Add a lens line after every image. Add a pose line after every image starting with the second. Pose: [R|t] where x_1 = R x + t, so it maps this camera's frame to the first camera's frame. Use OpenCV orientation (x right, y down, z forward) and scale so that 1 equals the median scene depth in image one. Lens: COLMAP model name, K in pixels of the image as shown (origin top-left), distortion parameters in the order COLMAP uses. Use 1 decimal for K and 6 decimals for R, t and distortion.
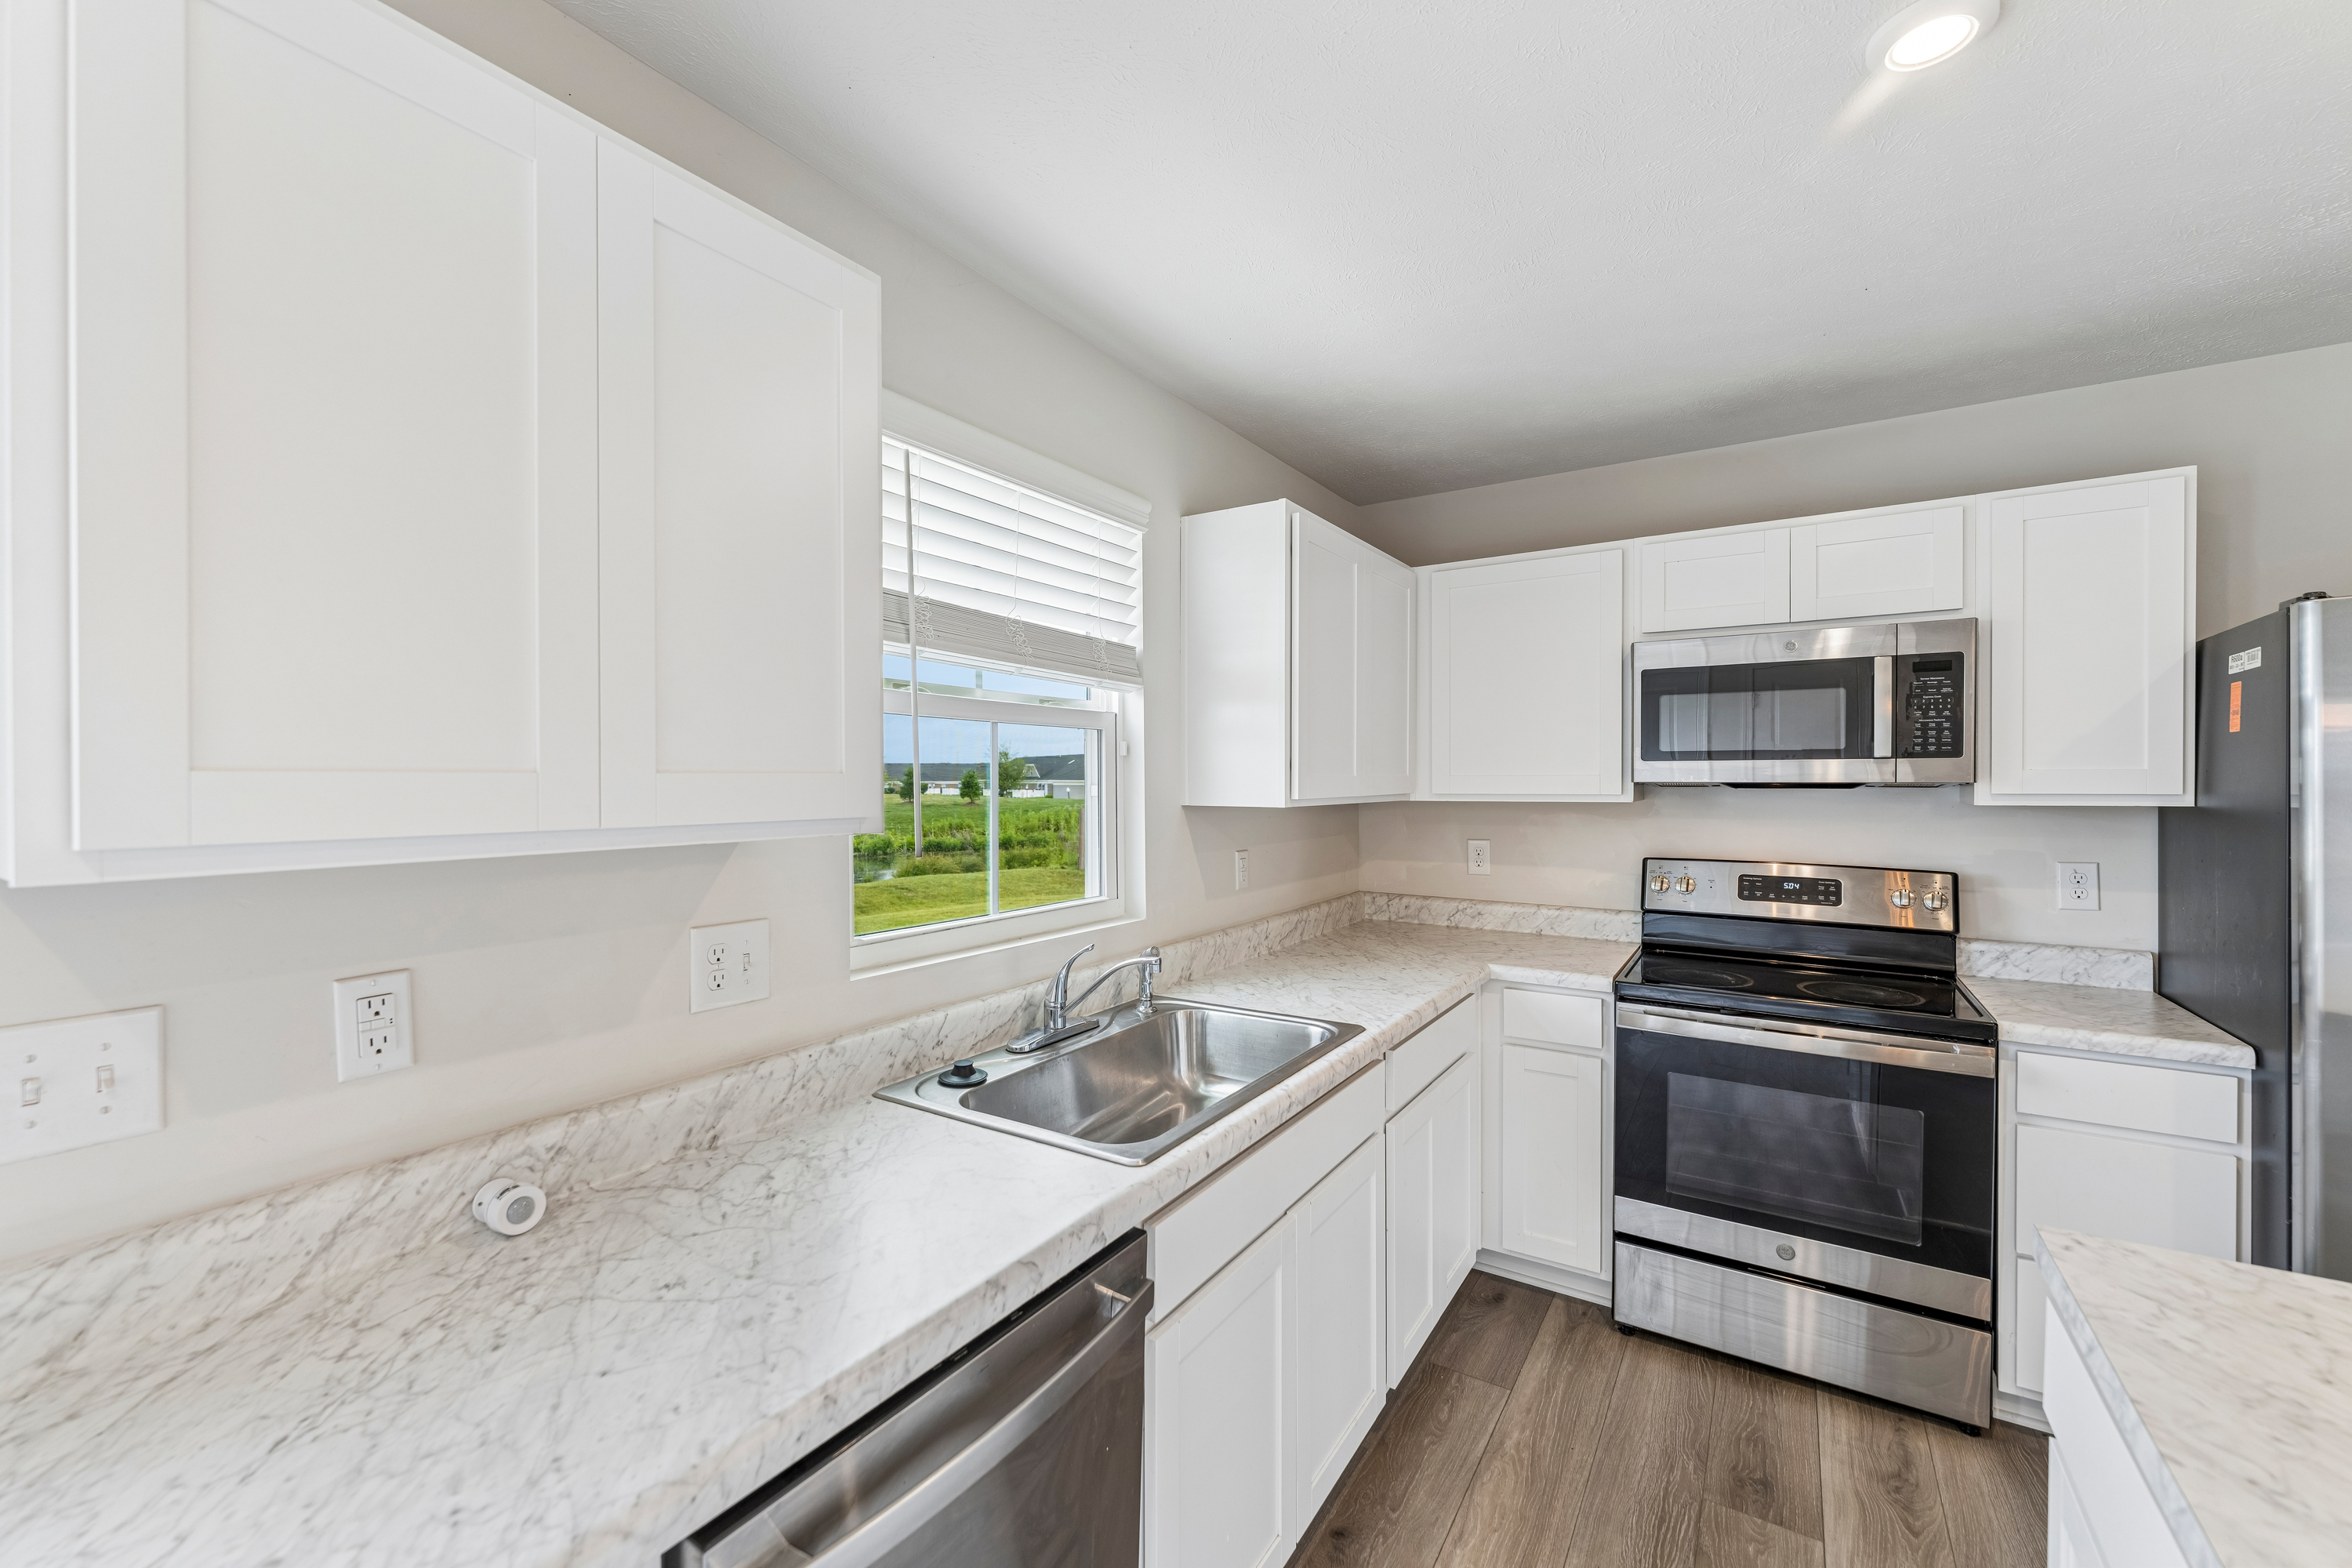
lens RADIAL K [[941.6, 0, 1171.9], [0, 941.6, 773.1], [0, 0, 1]] dist [-0.001359, -0.000198]
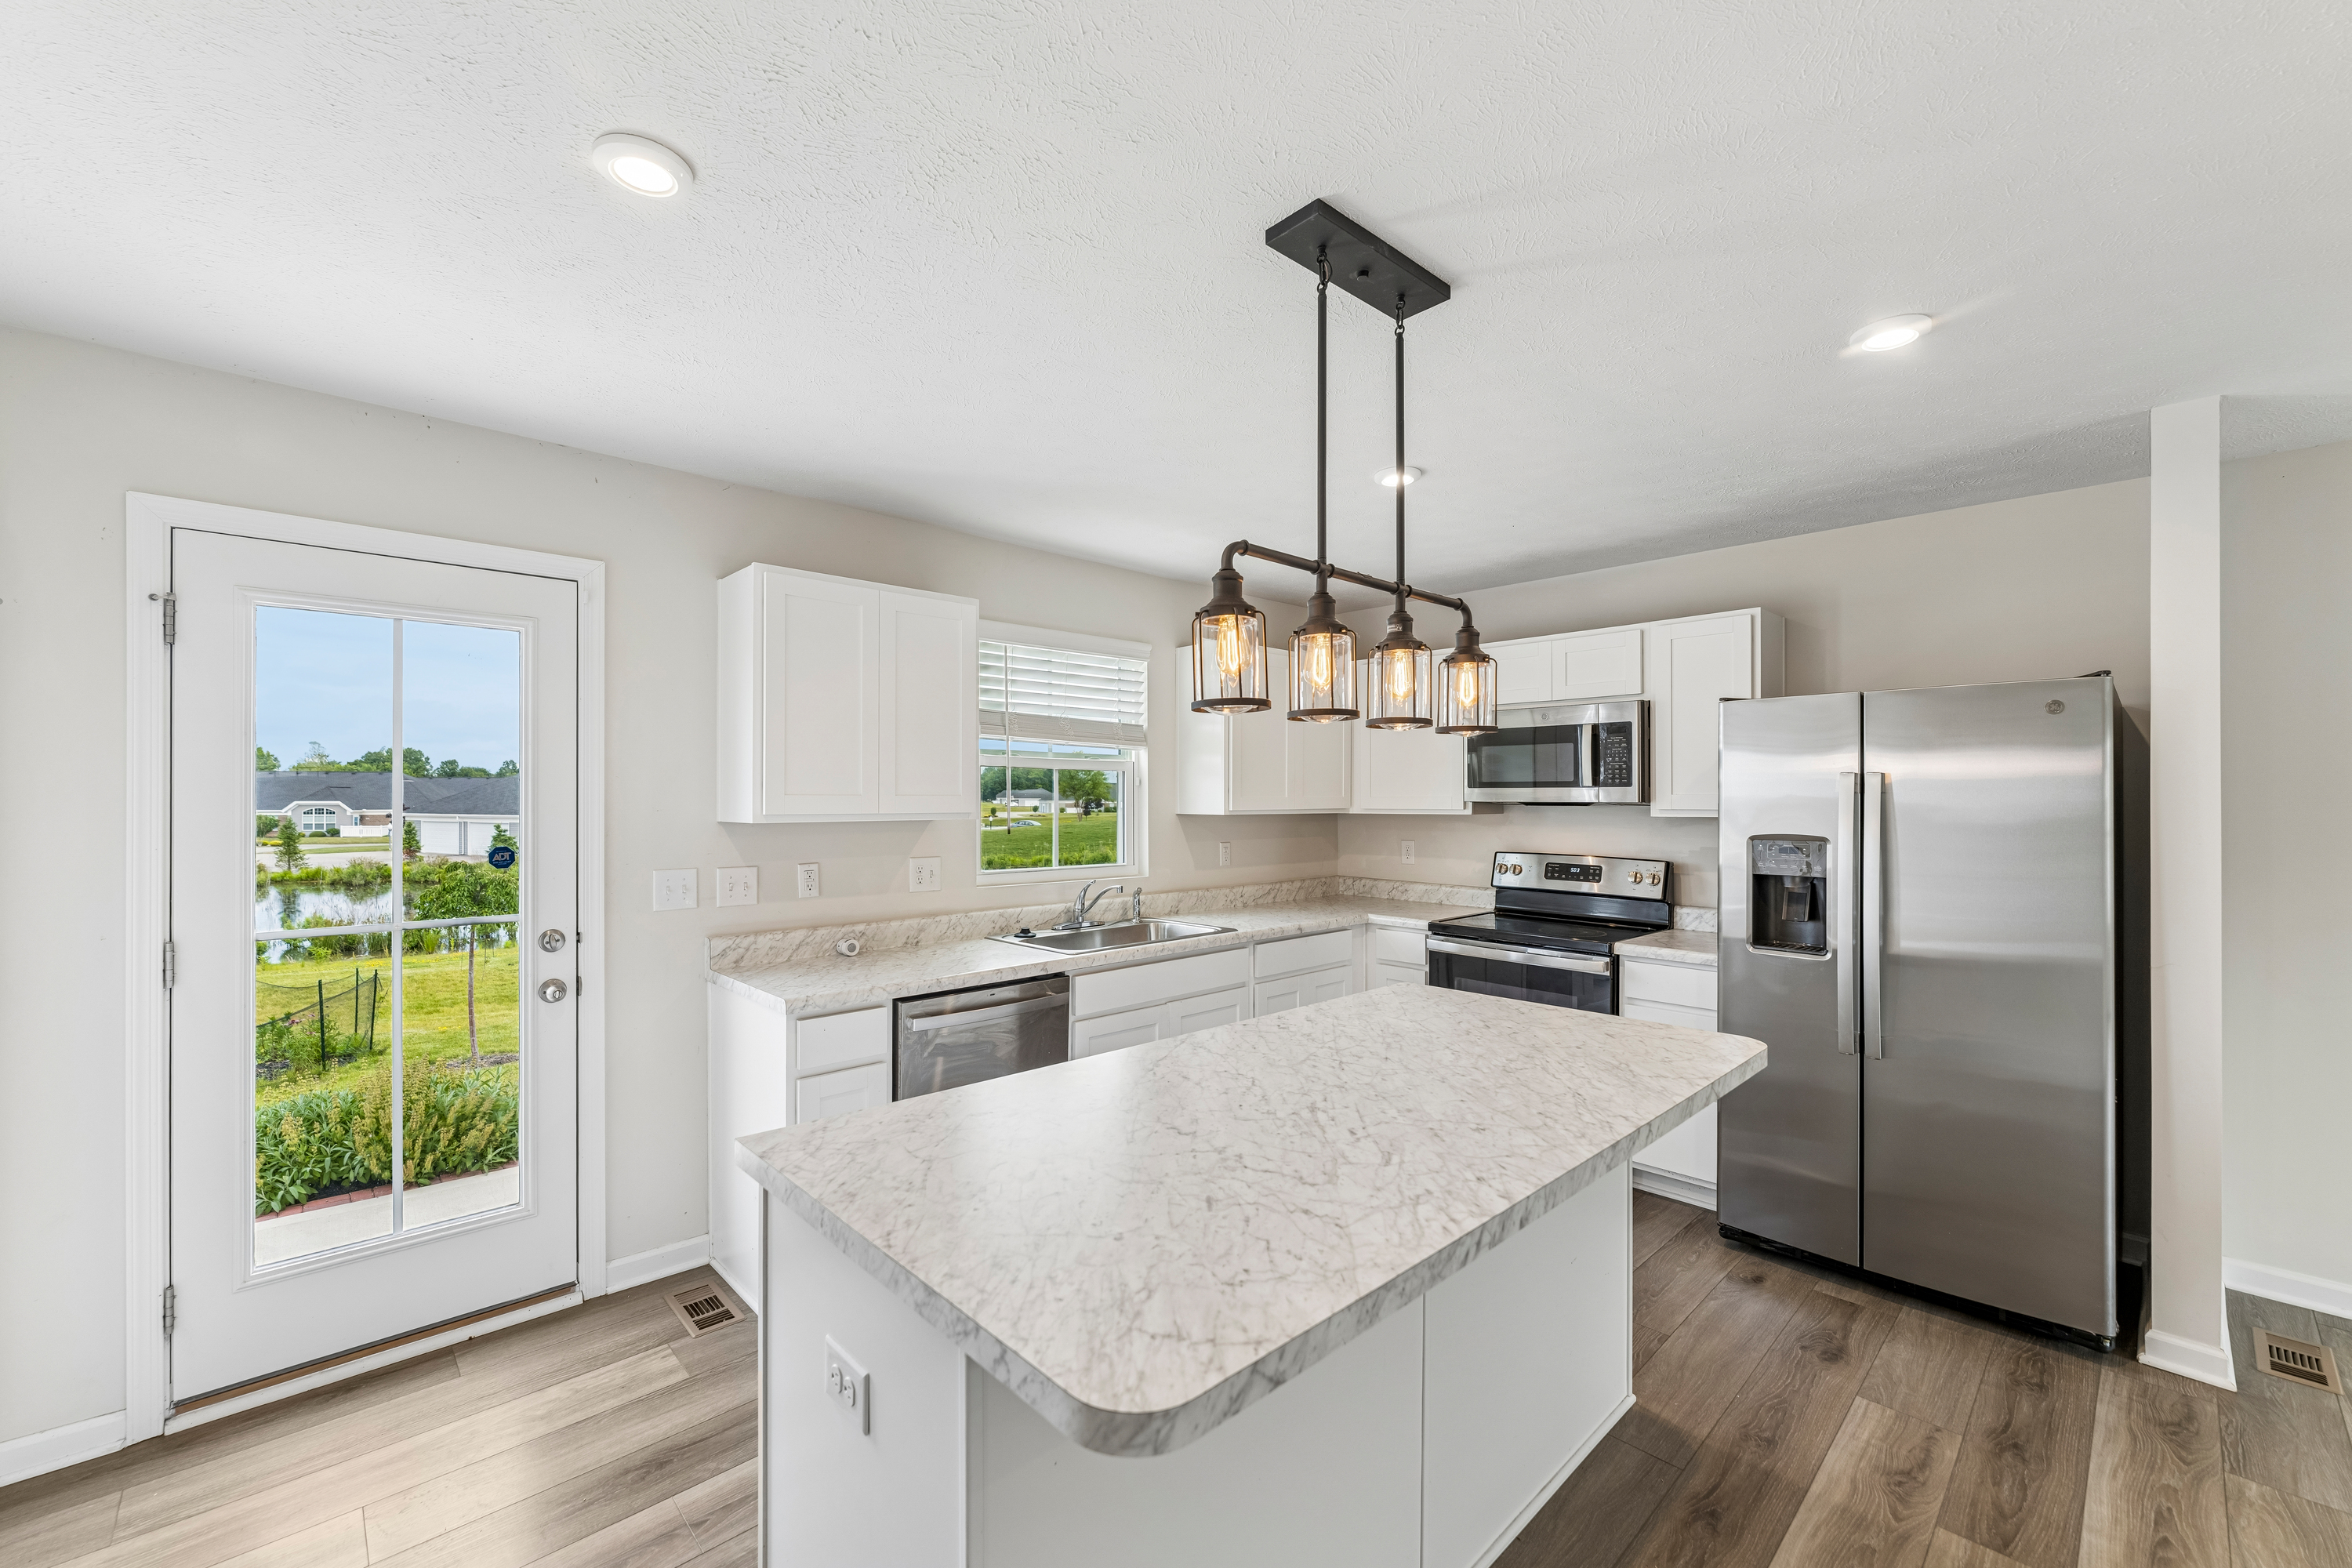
lens RADIAL K [[941.6, 0, 1175.9], [0, 941.6, 790.8], [0, 0, 1]] dist [-0.001359, -0.000198]
pose [[0.972393, 0.000020, -0.233349, 0.441452], [-0.001024, 0.999991, -0.004183, -0.001563], [0.233347, 0.004307, 0.972384, -0.735348]]
